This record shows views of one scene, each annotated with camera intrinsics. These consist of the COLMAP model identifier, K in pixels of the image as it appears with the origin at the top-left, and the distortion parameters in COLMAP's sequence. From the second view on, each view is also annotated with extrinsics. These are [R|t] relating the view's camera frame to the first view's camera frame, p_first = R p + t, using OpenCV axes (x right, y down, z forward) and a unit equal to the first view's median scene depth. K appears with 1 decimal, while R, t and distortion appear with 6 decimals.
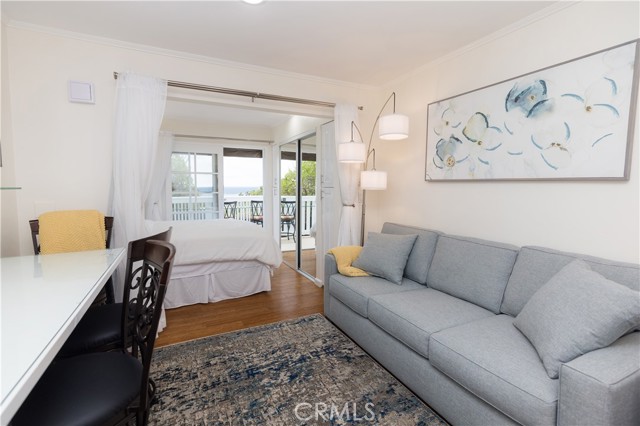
lens RADIAL K [[295.8, 0, 319.0], [0, 295.8, 204.9], [0, 0, 1]] dist [-0.000966, 0.000560]
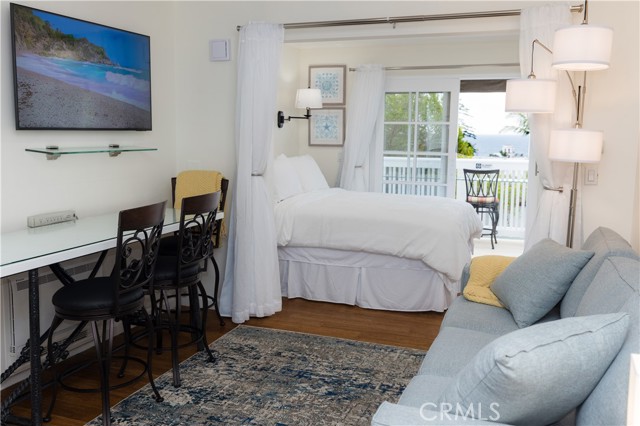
lens RADIAL K [[588.7, 0, 321.8], [0, 588.7, 199.4], [0, 0, 1]] dist [-0.001923, 0.000000]
pose [[0.686034, 0.091760, -0.721760, 0.765371], [-0.056205, 0.995735, 0.073169, -0.044926], [0.725396, -0.009630, 0.688265, -0.087478]]
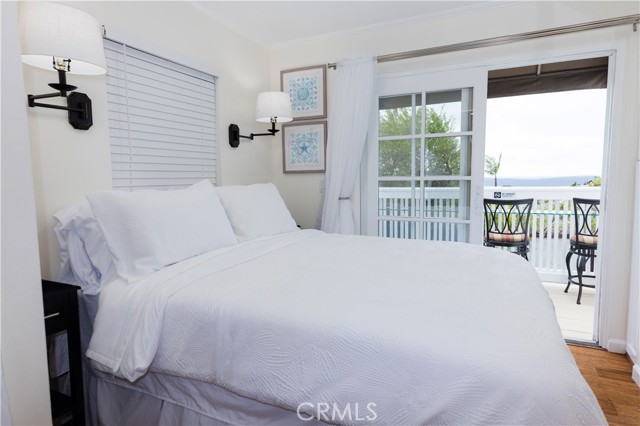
lens RADIAL K [[360.6, 0, 326.6], [0, 360.6, 200.2], [0, 0, 1]] dist [0.007943, 0.001030]
pose [[0.624641, 0.037862, -0.779994, -0.113039], [-0.035098, 0.999176, 0.020393, -0.024867], [0.780123, 0.014638, 0.625455, 1.011824]]
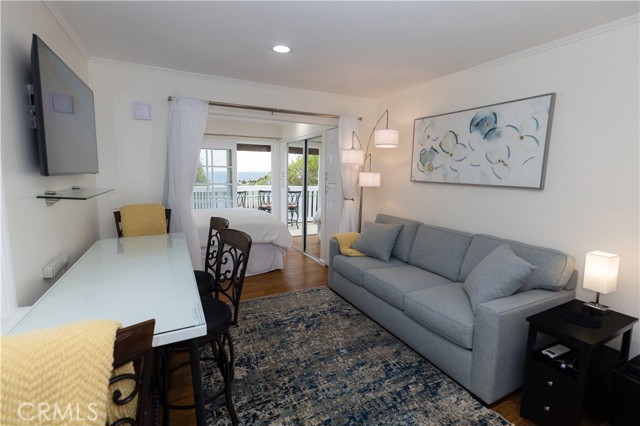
lens RADIAL K [[295.8, 0, 321.3], [0, 295.8, 207.0], [0, 0, 1]] dist [-0.000966, 0.000560]
pose [[0.999799, 0.010334, 0.017157, -0.042784], [-0.011261, 0.998433, 0.054816, -0.041088], [-0.016564, -0.054998, 0.998349, -0.270353]]
